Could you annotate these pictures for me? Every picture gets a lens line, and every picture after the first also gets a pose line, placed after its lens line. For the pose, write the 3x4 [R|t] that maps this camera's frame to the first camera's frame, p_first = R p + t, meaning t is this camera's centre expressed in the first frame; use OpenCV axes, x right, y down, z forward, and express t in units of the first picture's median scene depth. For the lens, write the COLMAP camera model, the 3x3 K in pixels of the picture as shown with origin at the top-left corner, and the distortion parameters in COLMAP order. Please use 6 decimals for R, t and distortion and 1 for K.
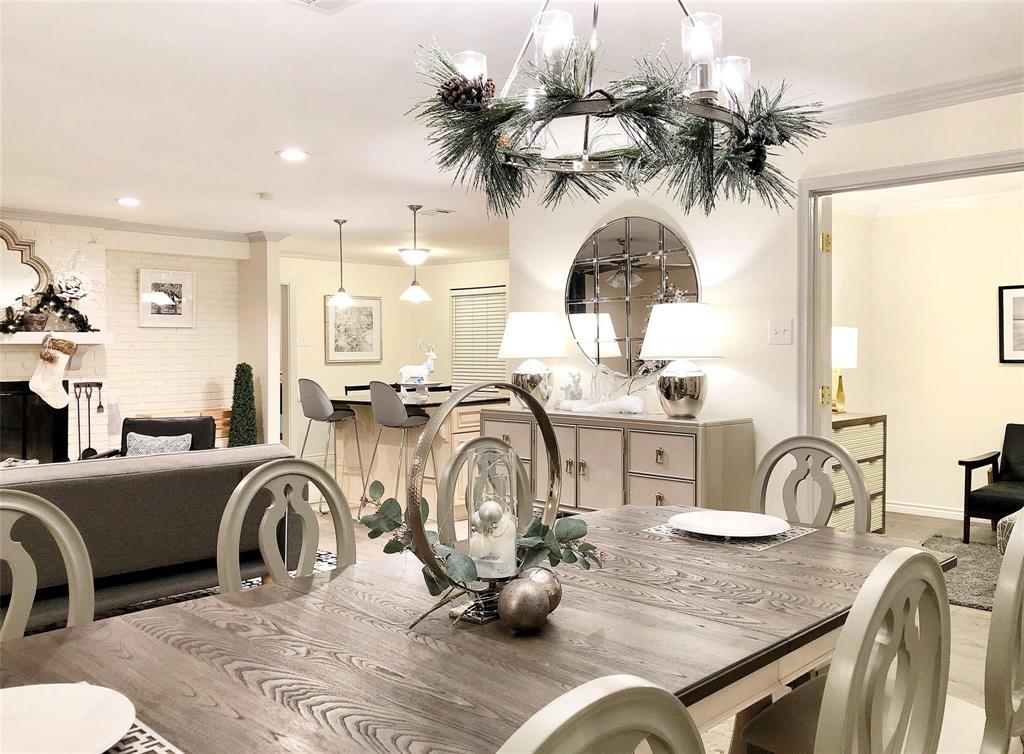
lens RADIAL K [[894.1, 0, 513.6], [0, 894.1, 379.0], [0, 0, 1]] dist [0.007464, 0.006858]
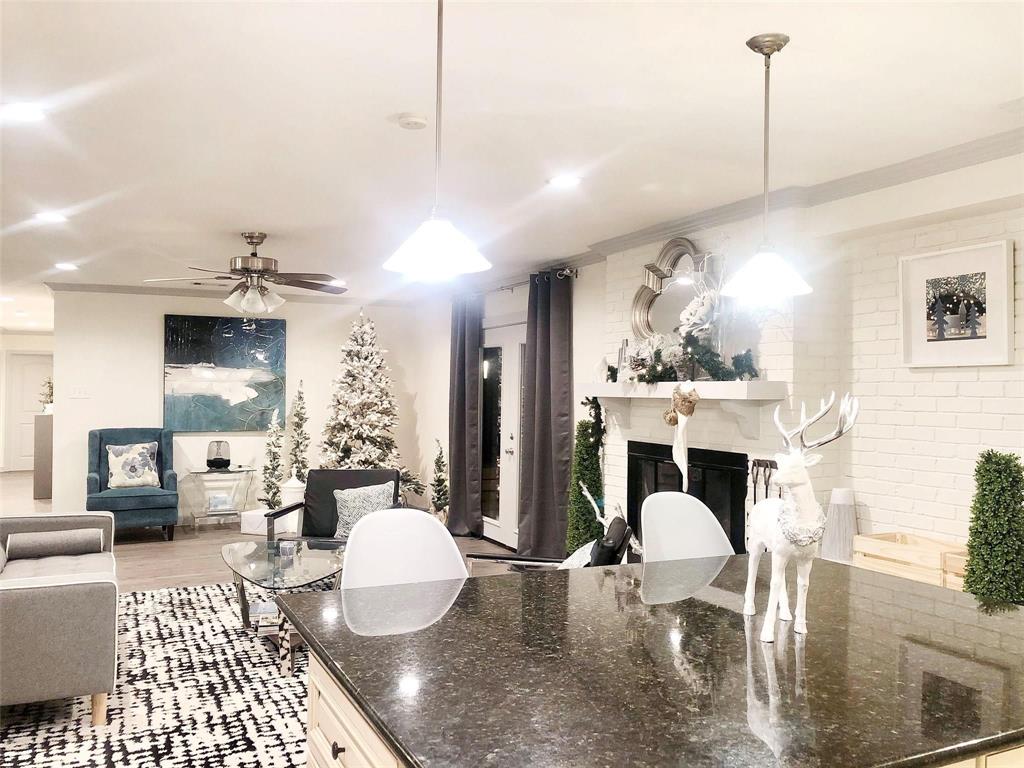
lens RADIAL K [[849.0, 0, 508.2], [0, 849.0, 394.0], [0, 0, 1]] dist [-0.001003, 0.017568]
pose [[-0.358890, 0.005097, -0.933366, 0.156406], [-0.036978, 0.999122, 0.019674, -0.050940], [0.932647, 0.041575, -0.358387, 1.115801]]
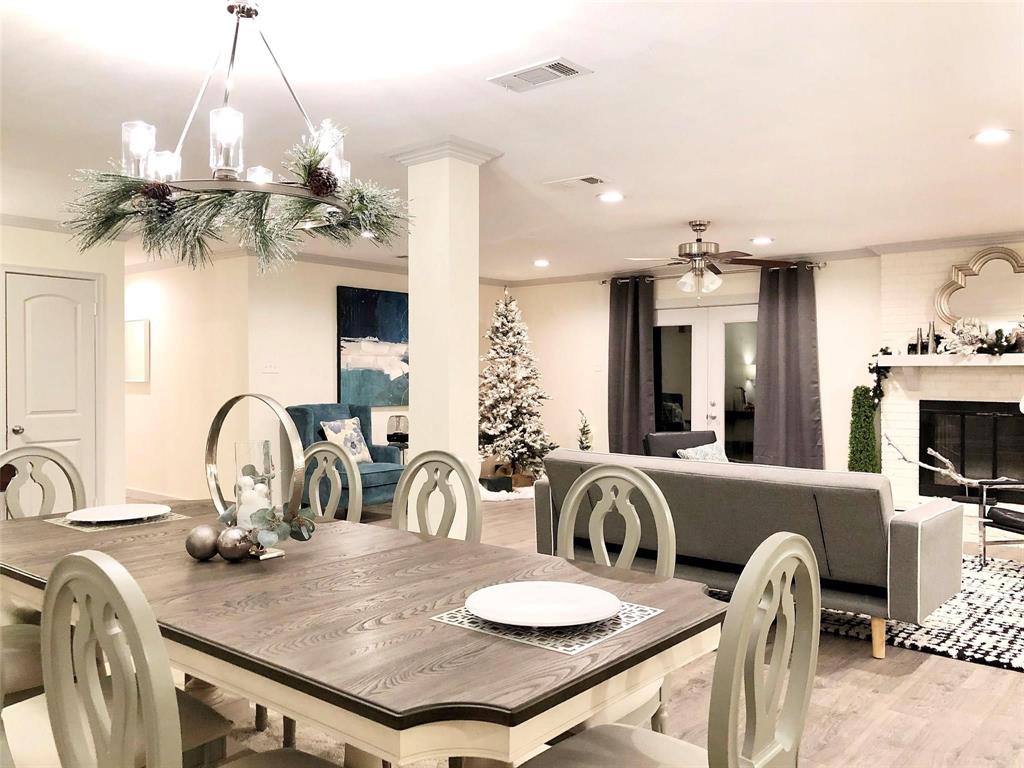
lens RADIAL K [[849.0, 0, 506.1], [0, 849.0, 377.7], [0, 0, 1]] dist [-0.001003, 0.017568]
pose [[0.041626, 0.008163, -0.999100, 0.385324], [-0.035741, 0.999339, 0.006676, -0.011096], [0.998494, 0.035431, 0.041890, 0.384428]]
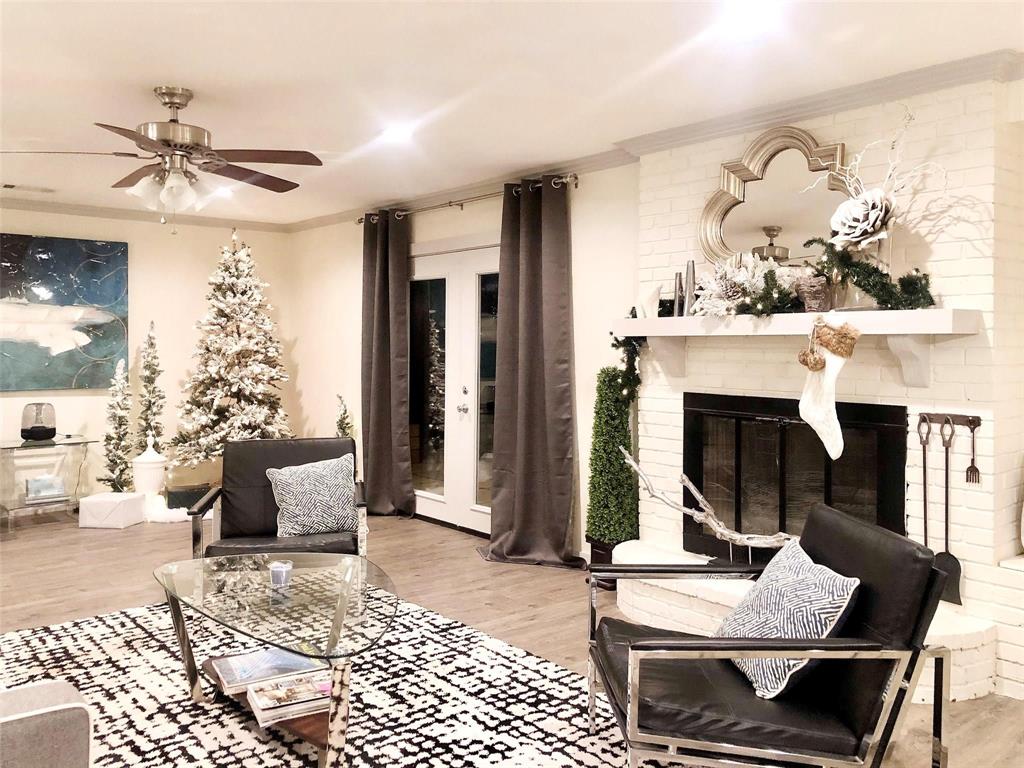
lens RADIAL K [[849.0, 0, 499.8], [0, 849.0, 352.5], [0, 0, 1]] dist [-0.001003, 0.017568]
pose [[-0.109799, 0.014867, -0.993843, 0.002380], [-0.035282, 0.999200, 0.018845, -0.031445], [0.993327, 0.037134, -0.109186, 0.868251]]
